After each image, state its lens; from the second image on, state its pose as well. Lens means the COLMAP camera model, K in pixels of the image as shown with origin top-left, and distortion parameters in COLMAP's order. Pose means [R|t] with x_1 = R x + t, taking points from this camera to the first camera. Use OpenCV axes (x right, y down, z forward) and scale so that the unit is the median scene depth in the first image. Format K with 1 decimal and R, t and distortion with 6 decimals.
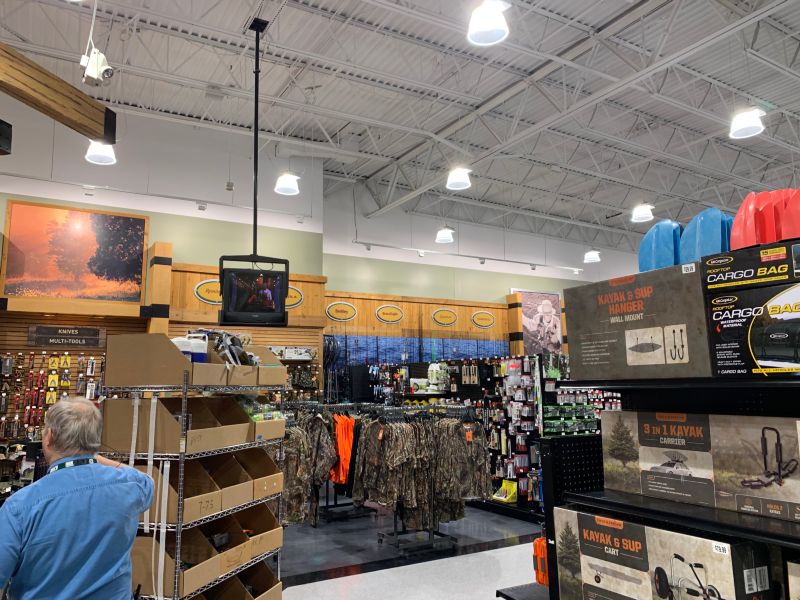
lens RADIAL K [[612.8, 0, 399.4], [0, 612.8, 297.8], [0, 0, 1]] dist [0.018850, -0.008456]
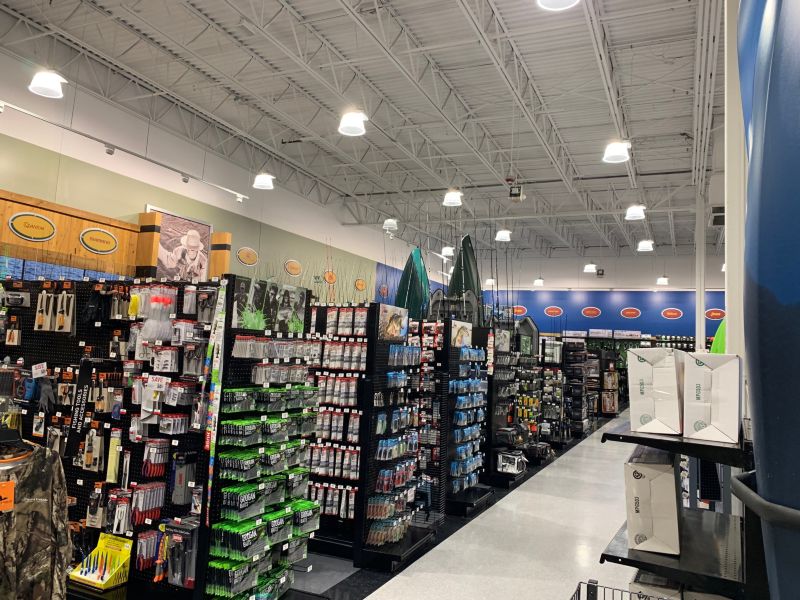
lens RADIAL K [[612.8, 0, 419.7], [0, 612.8, 278.6], [0, 0, 1]] dist [0.018850, -0.008456]
pose [[0.807191, 0.114884, 0.579003, 0.068689], [-0.136998, 0.990556, -0.005553, 0.068545], [-0.574173, -0.074840, 0.815306, 0.483860]]
